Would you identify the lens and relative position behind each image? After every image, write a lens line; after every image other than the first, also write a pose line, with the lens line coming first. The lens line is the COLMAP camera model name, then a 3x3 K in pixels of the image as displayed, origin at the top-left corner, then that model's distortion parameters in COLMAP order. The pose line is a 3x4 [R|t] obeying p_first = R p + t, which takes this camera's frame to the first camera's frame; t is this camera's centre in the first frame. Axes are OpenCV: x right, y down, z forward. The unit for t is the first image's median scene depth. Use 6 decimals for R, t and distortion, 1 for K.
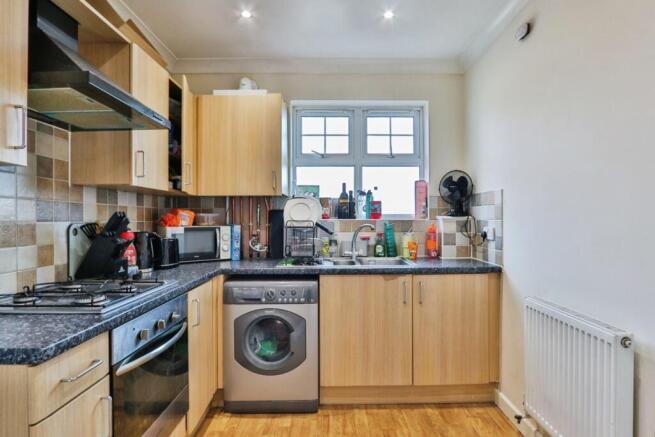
lens RADIAL K [[343.2, 0, 337.4], [0, 343.2, 205.2], [0, 0, 1]] dist [-0.019054, 0.001458]
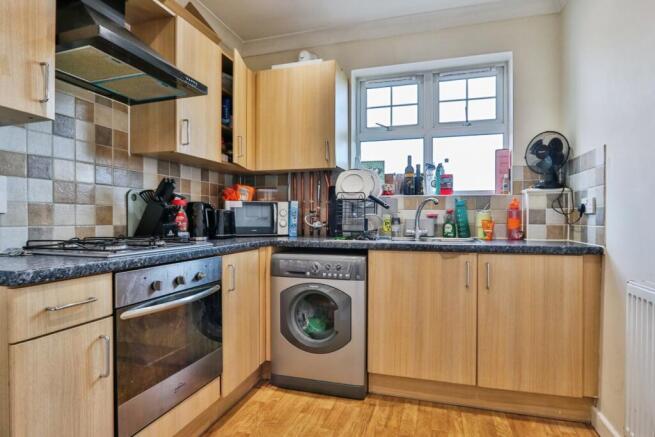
lens RADIAL K [[339.8, 0, 356.8], [0, 339.8, 217.2], [0, 0, 1]] dist [-0.017207, 0.001868]
pose [[0.957084, -0.000626, -0.289811, 0.179942], [0.005010, 0.999884, 0.014387, 0.103332], [0.289769, -0.015222, 0.956976, 0.133570]]
